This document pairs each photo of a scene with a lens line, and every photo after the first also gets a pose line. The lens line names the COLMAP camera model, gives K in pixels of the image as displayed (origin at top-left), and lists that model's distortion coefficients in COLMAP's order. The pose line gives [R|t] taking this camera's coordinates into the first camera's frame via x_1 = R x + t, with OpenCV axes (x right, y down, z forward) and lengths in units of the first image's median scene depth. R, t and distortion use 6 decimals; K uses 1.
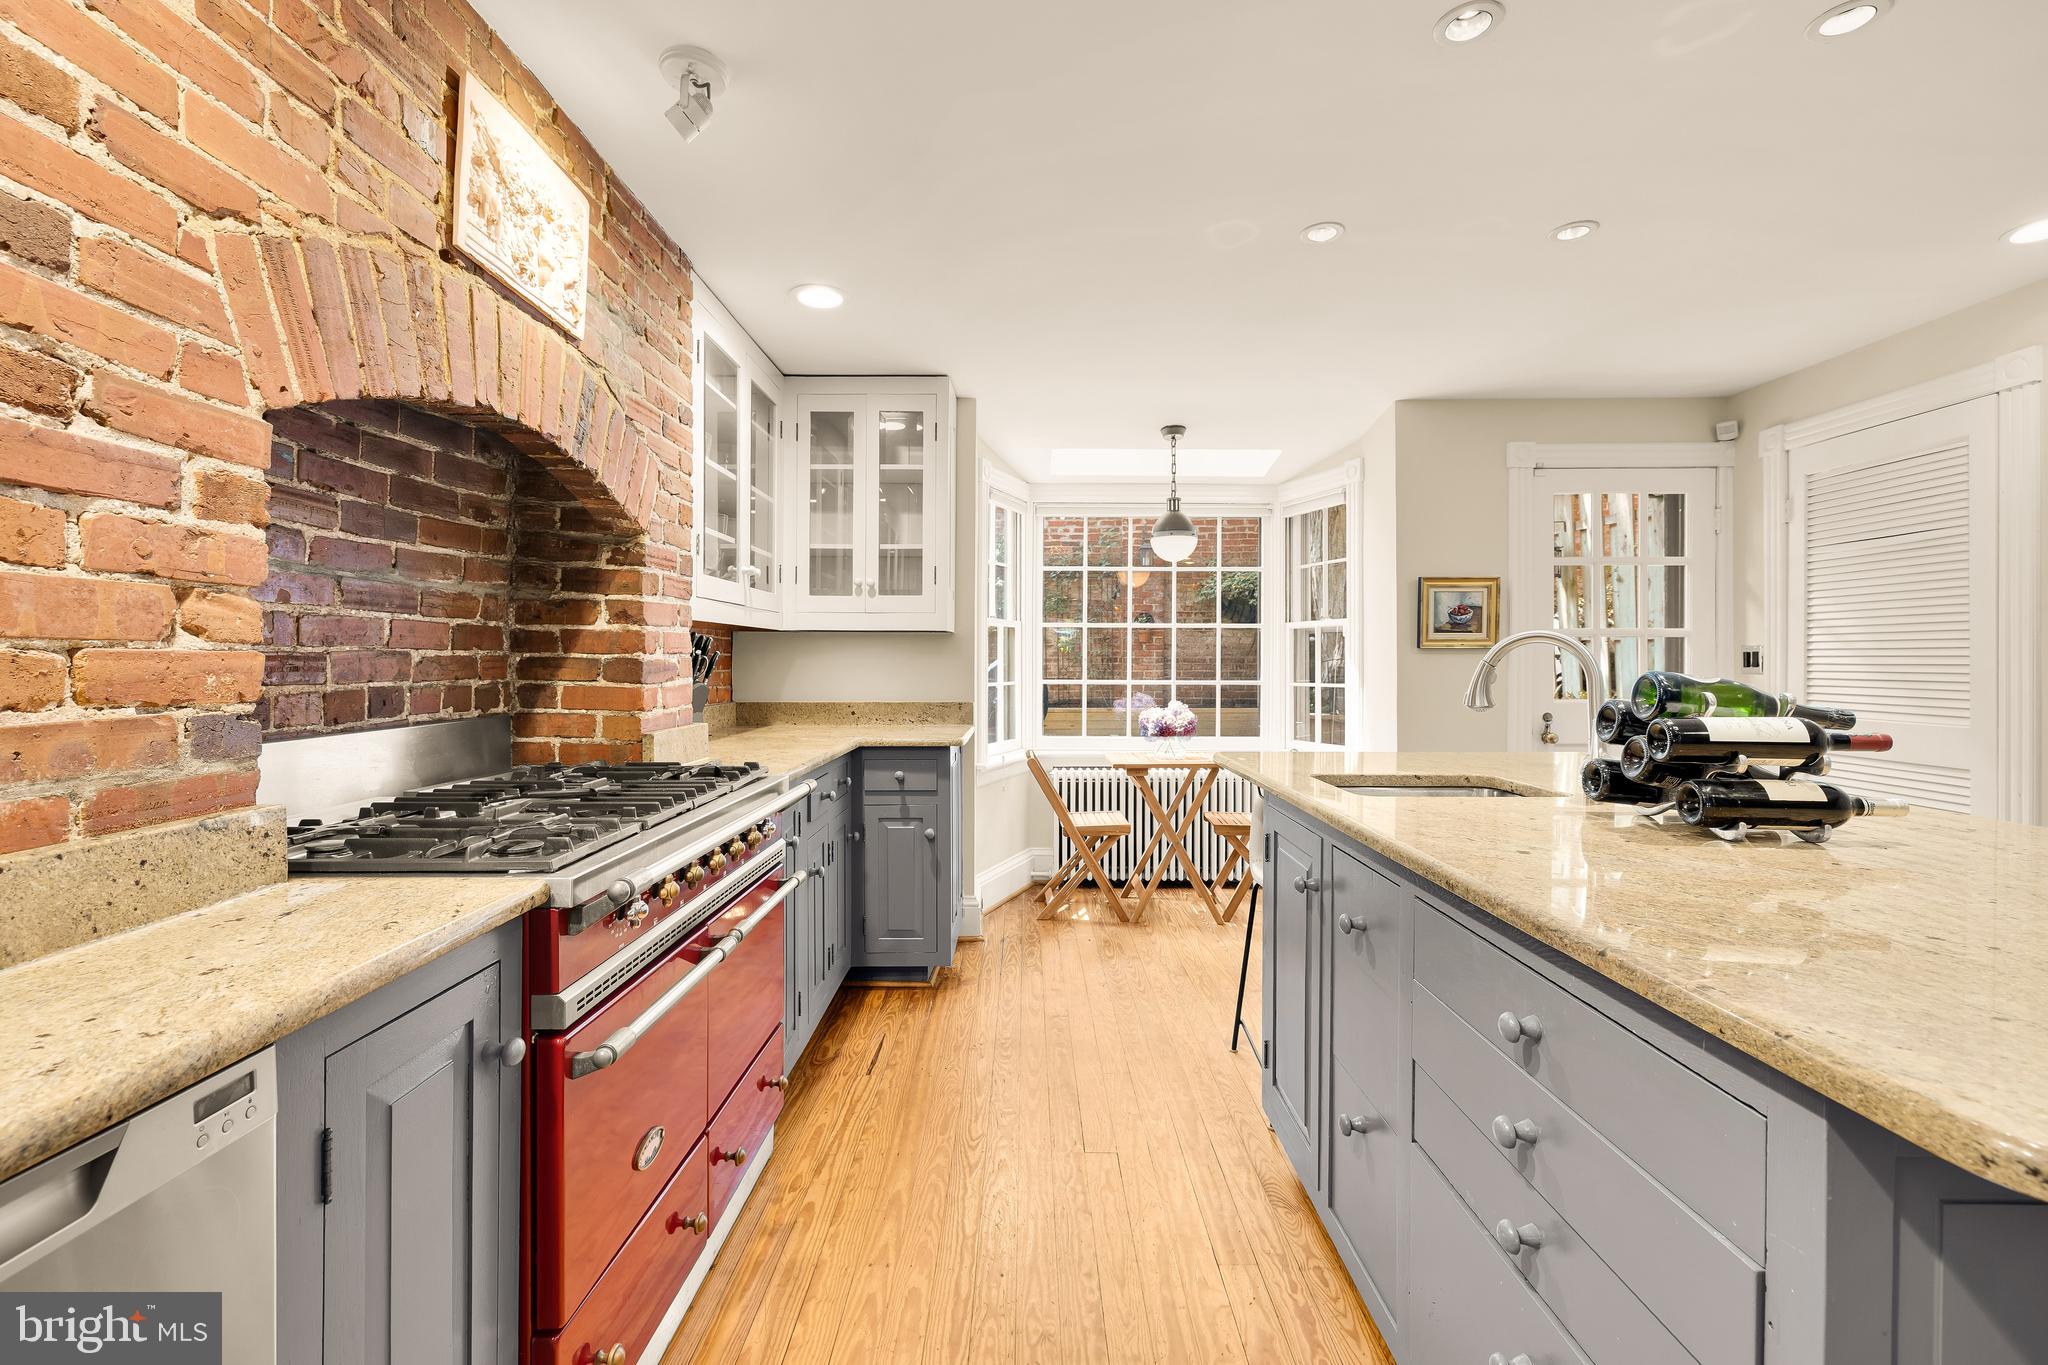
lens RADIAL K [[866.4, 0, 1023.9], [0, 866.4, 665.0], [0, 0, 1]] dist [-0.000691, -0.000146]
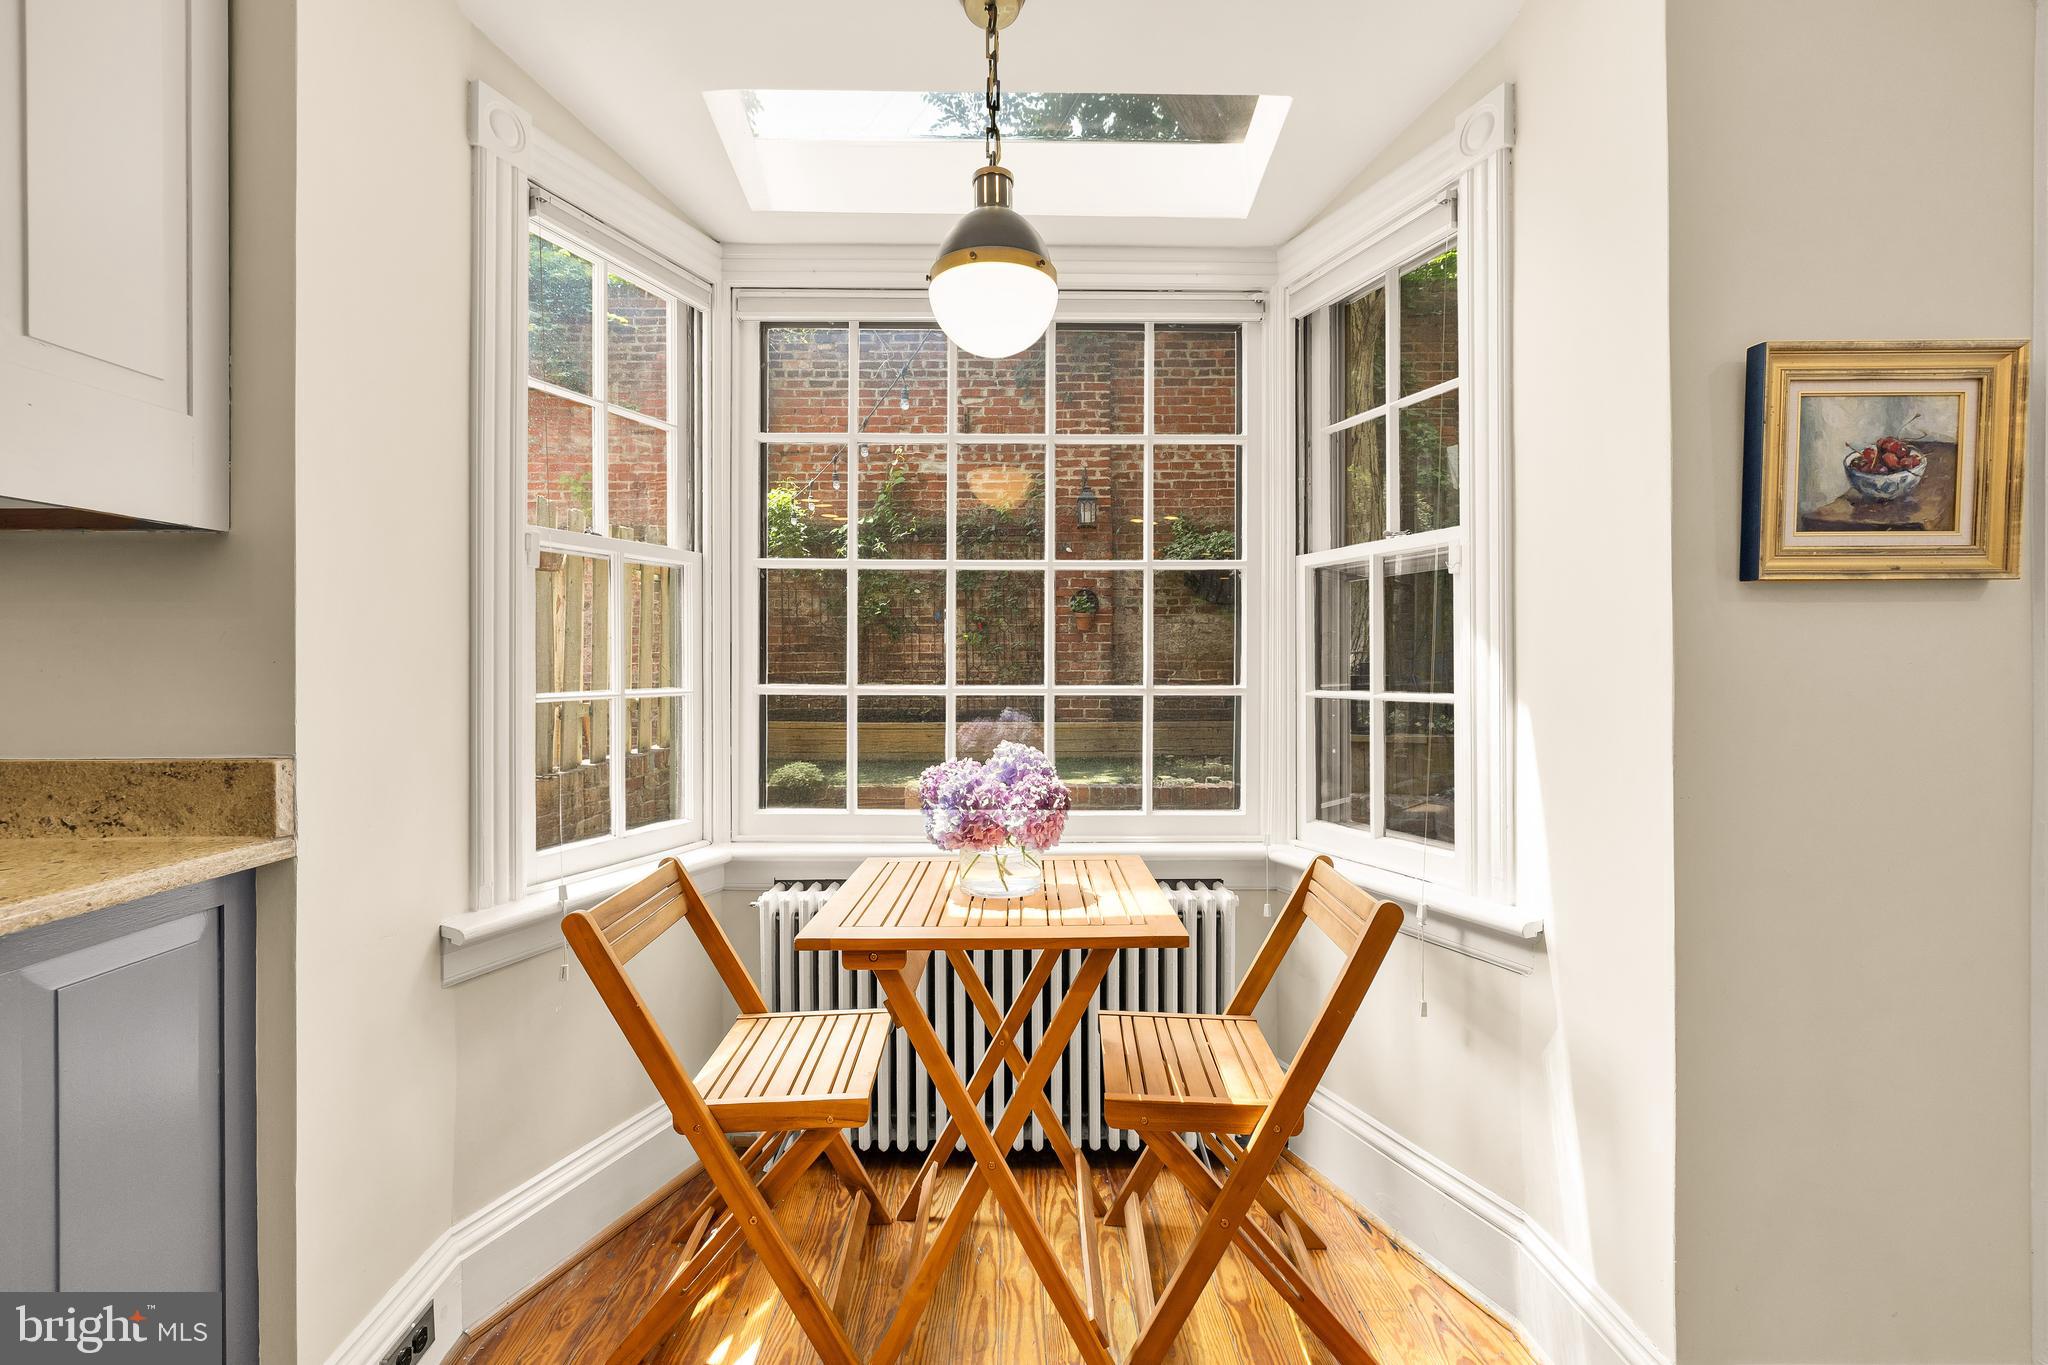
lens RADIAL K [[866.4, 0, 1025.9], [0, 866.4, 672.2], [0, 0, 1]] dist [-0.000691, -0.000146]
pose [[0.999883, -0.001655, 0.015202, 0.362315], [0.001571, 0.999983, 0.005546, 0.019730], [-0.015211, -0.005521, 0.999869, 1.288042]]
